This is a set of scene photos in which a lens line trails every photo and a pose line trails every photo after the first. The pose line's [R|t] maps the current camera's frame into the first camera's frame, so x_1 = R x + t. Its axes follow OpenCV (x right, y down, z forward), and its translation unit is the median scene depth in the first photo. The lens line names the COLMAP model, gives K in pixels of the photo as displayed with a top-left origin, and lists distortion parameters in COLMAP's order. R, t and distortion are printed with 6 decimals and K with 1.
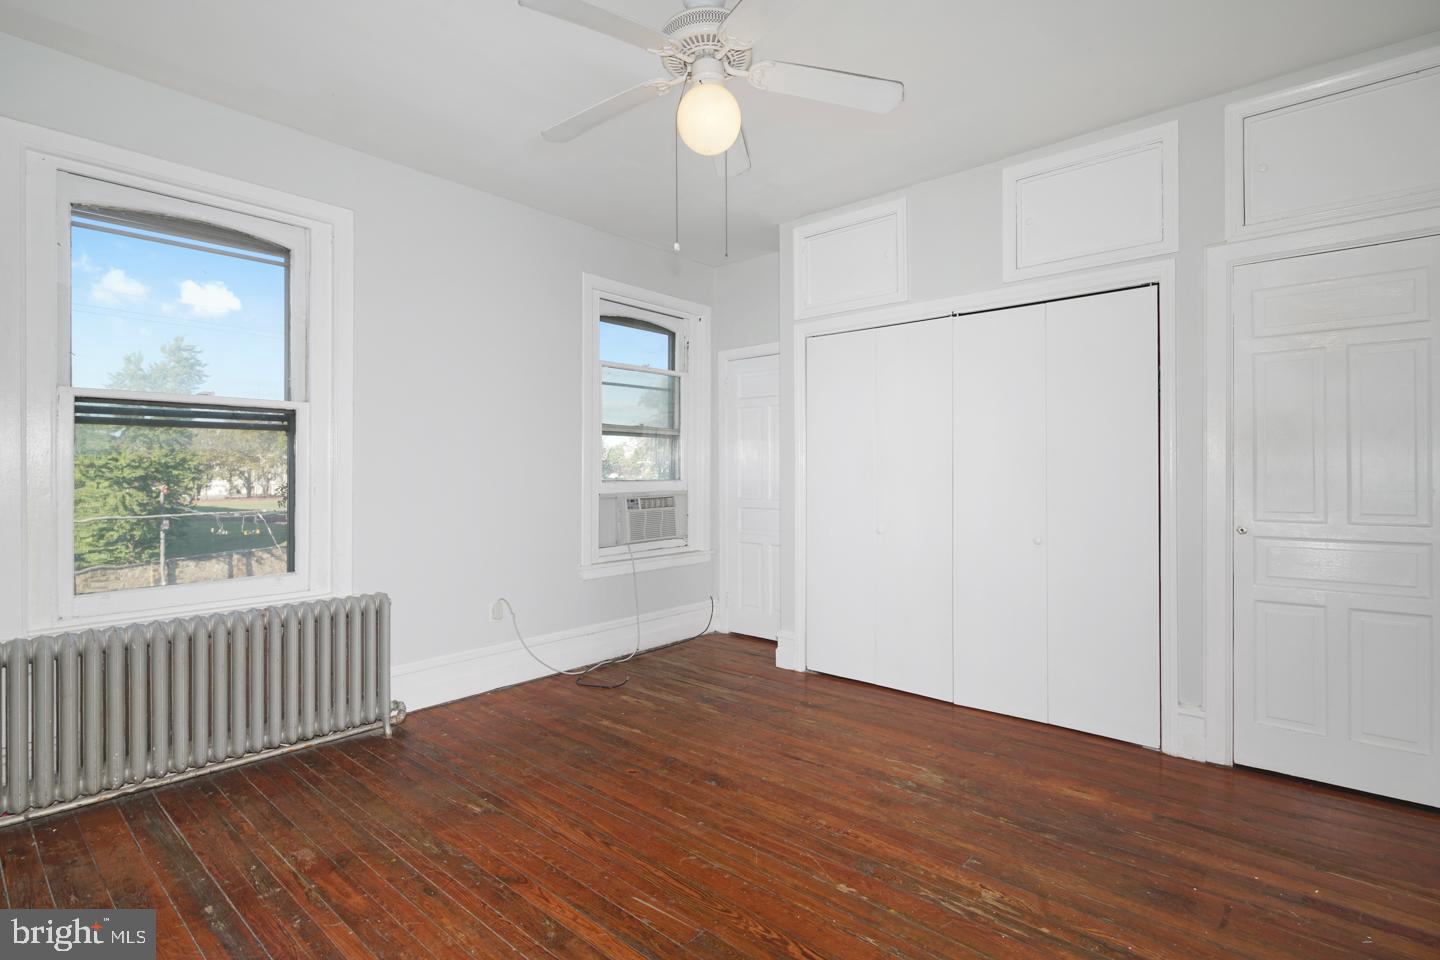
lens RADIAL K [[706.3, 0, 720.2], [0, 706.3, 474.1], [0, 0, 1]] dist [0.006631, -0.002928]
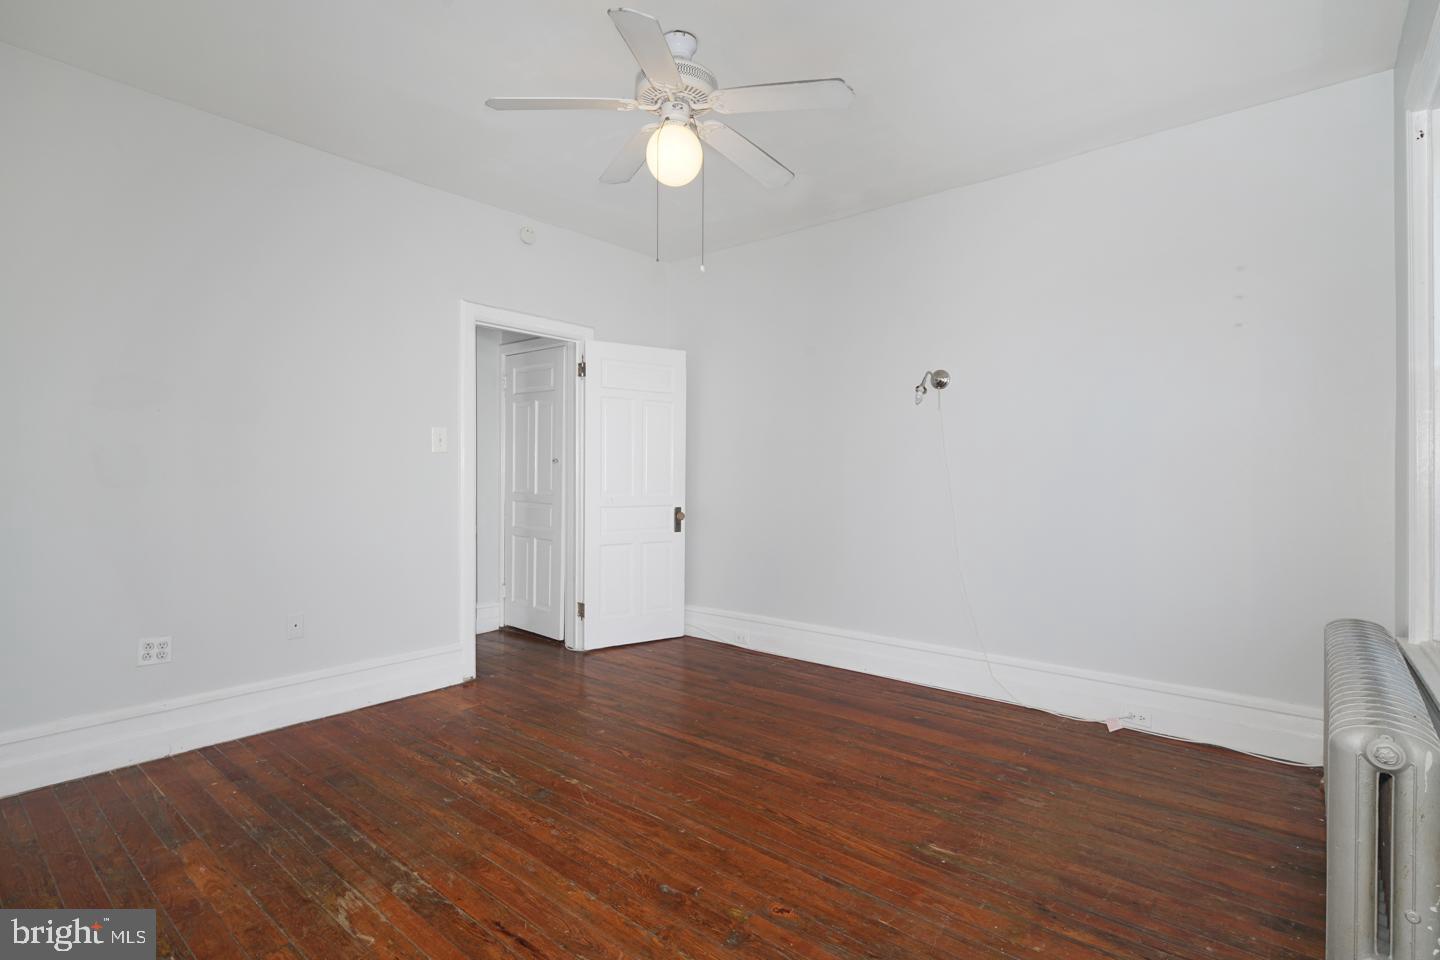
lens RADIAL K [[706.3, 0, 719.8], [0, 706.3, 473.9], [0, 0, 1]] dist [0.006631, -0.002928]
pose [[-0.999652, 0.000071, -0.026376, -0.054747], [-0.000228, 0.999936, 0.011350, -0.002027], [0.026375, 0.011352, -0.999588, 2.023511]]
